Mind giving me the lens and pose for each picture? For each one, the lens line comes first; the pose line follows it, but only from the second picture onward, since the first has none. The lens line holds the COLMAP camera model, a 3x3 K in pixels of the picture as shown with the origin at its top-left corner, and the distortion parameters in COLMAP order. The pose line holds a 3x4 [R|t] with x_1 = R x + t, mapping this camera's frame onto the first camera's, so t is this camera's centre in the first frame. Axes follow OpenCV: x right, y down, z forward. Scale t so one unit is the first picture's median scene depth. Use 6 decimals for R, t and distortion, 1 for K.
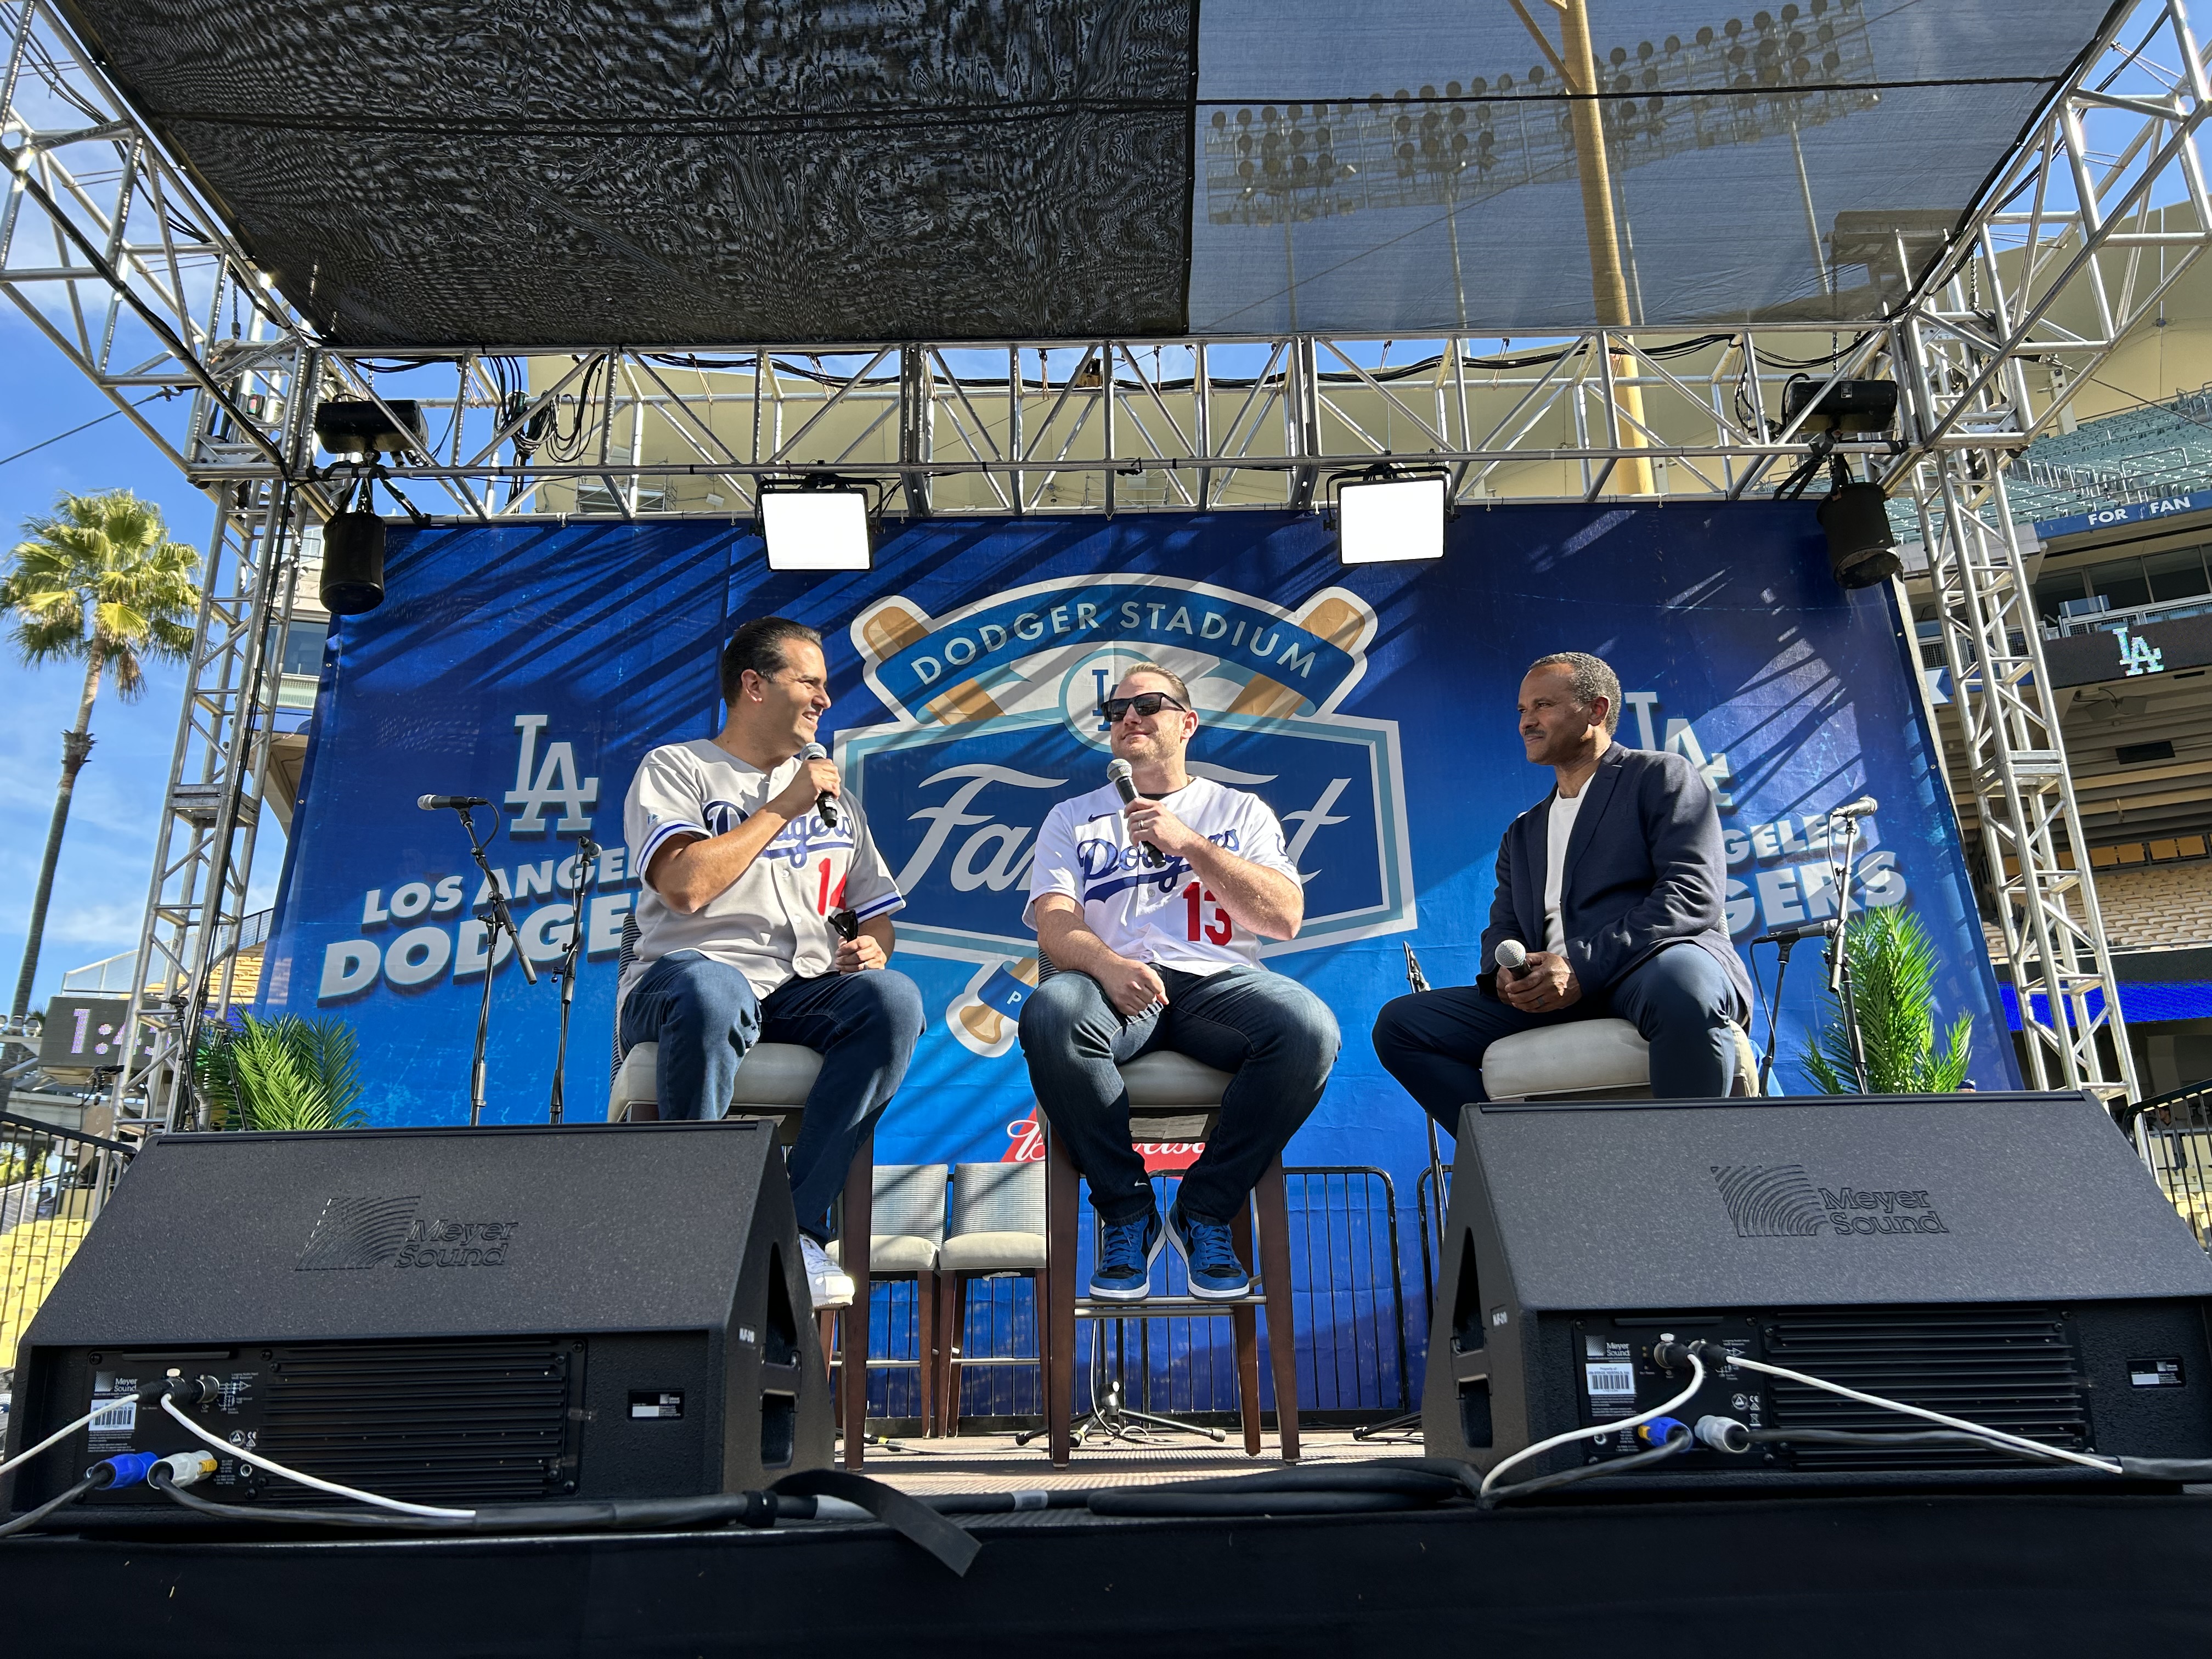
lens RADIAL K [[1683.4, 0, 1106.0], [0, 1683.4, 829.5], [0, 0, 1]] dist [0.163924, -0.398790]
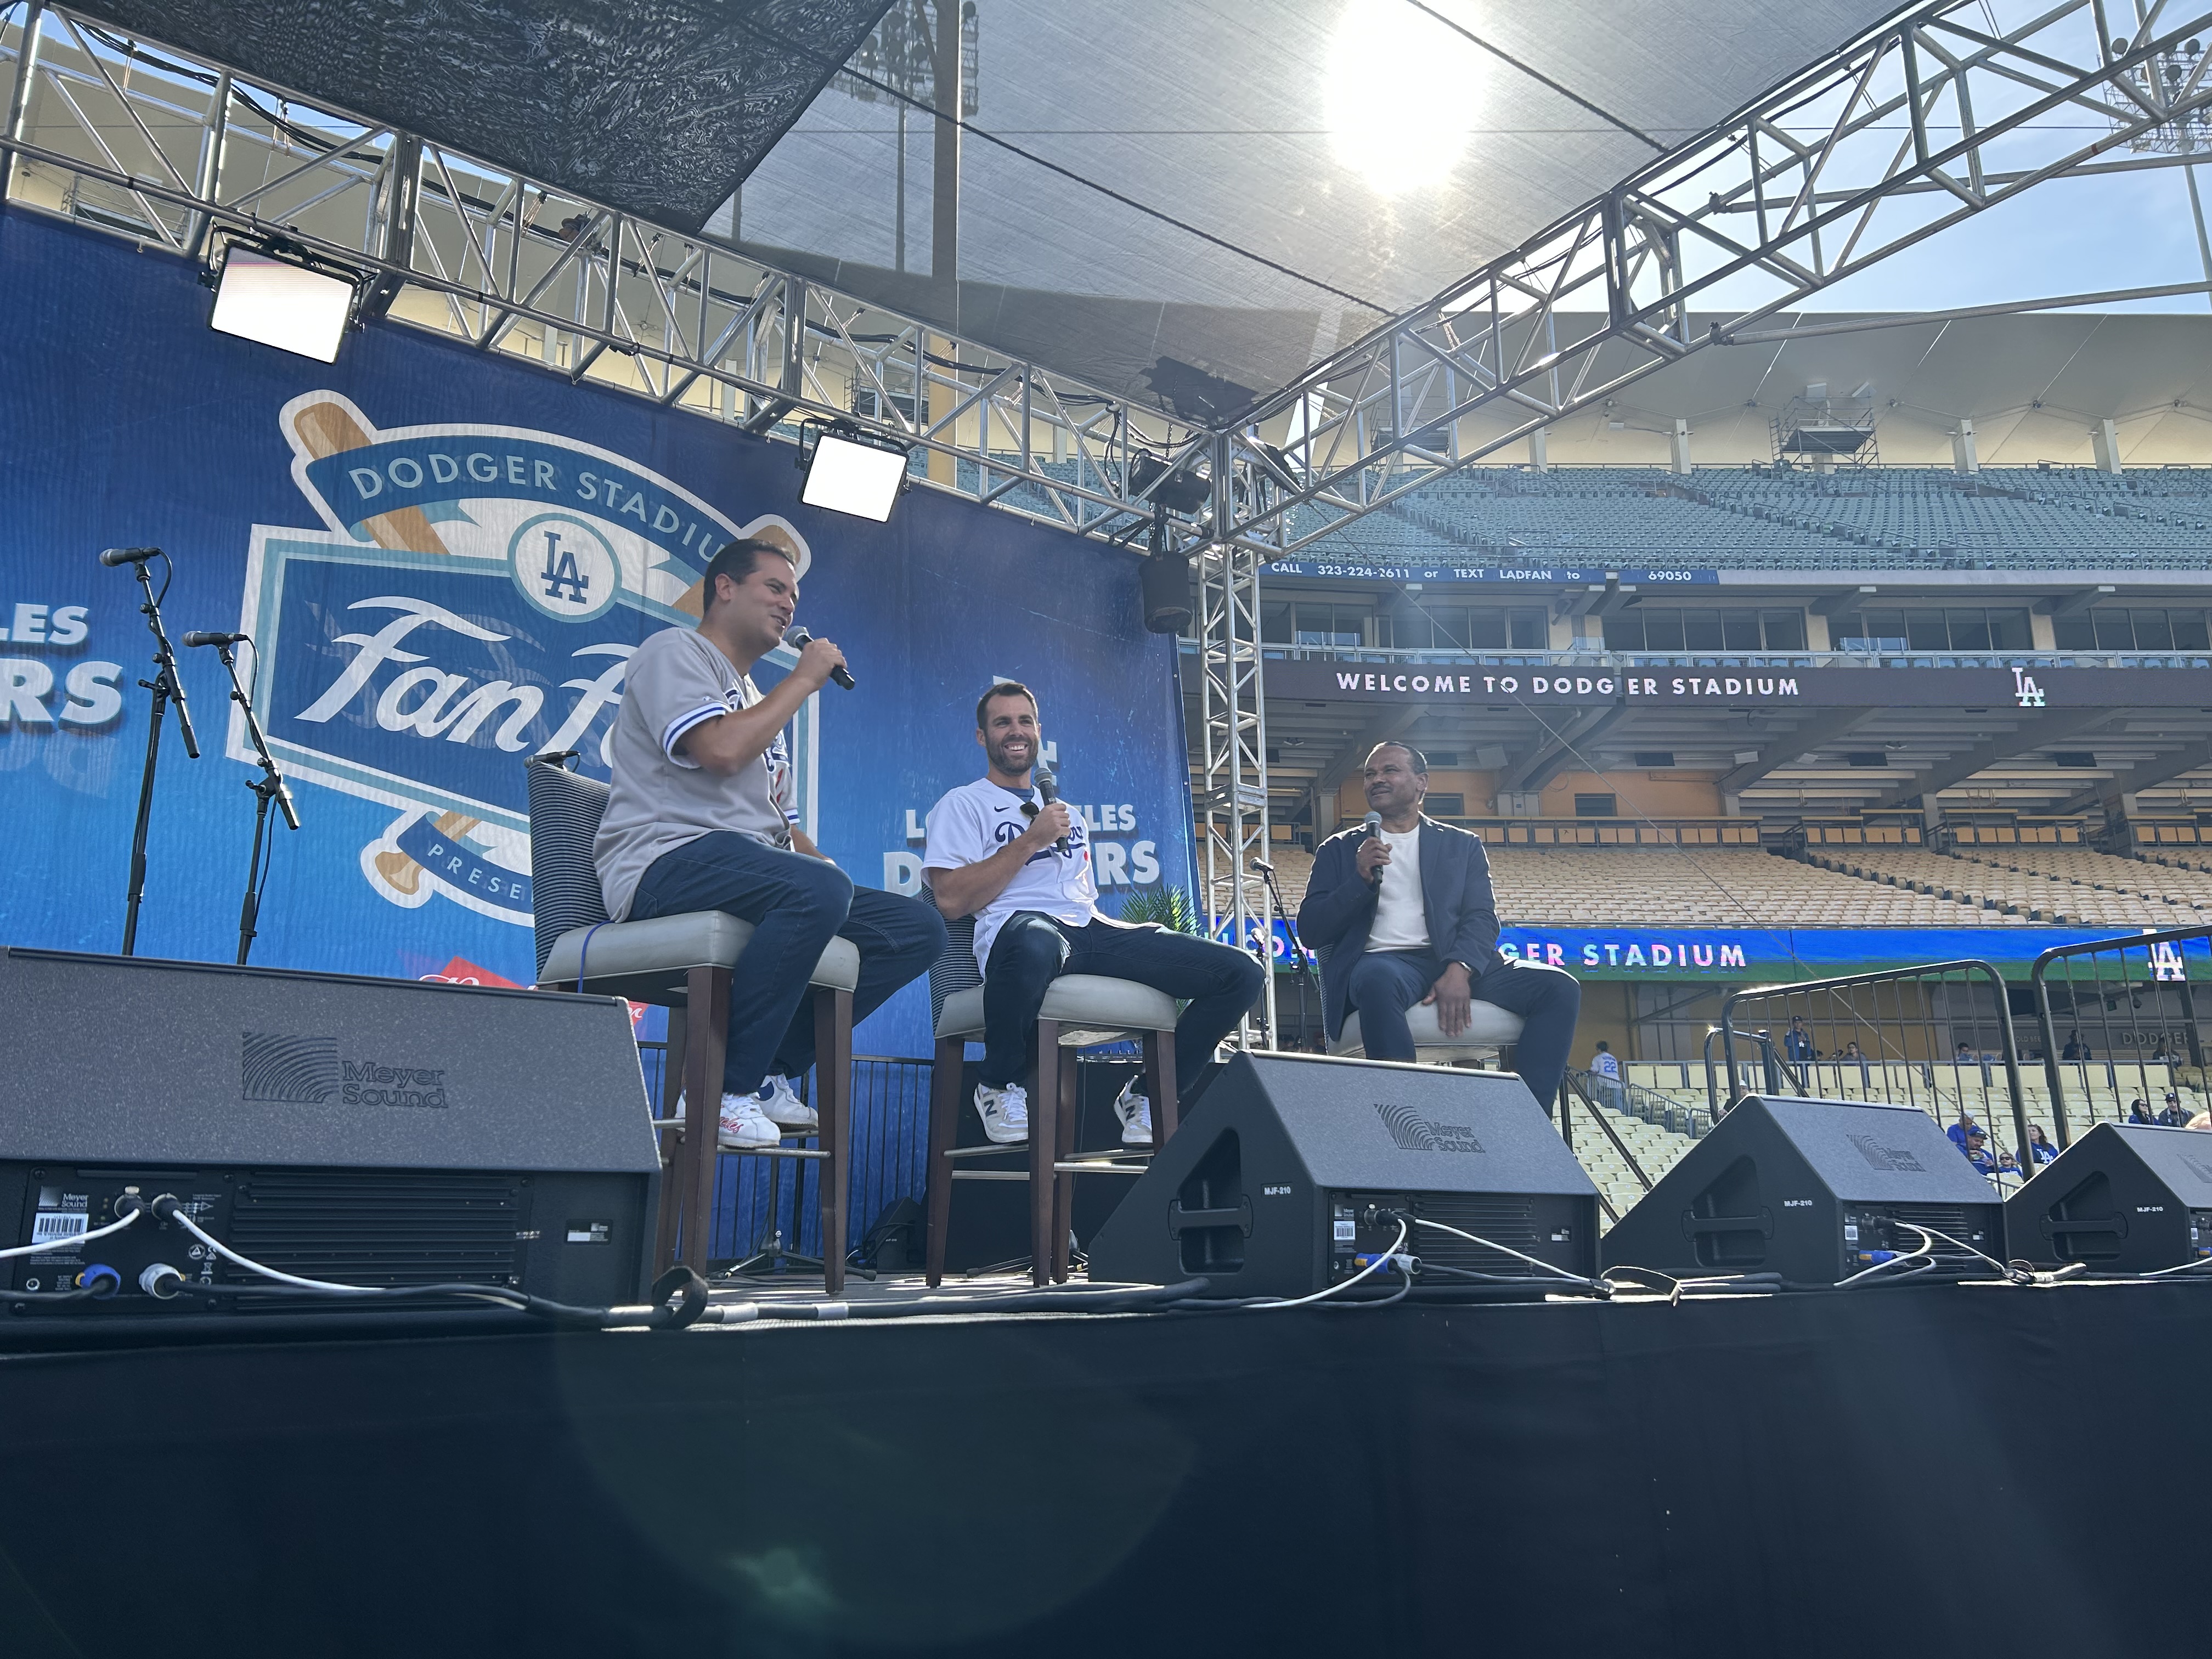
lens RADIAL K [[1690.7, 0, 1106.0], [0, 1690.7, 829.5], [0, 0, 1]] dist [0.228119, -0.523865]
pose [[0.800394, 0.166545, 0.575876, -0.299605], [-0.206277, 0.978487, 0.003717, 0.004224], [-0.562867, -0.121765, 0.817529, -0.029260]]
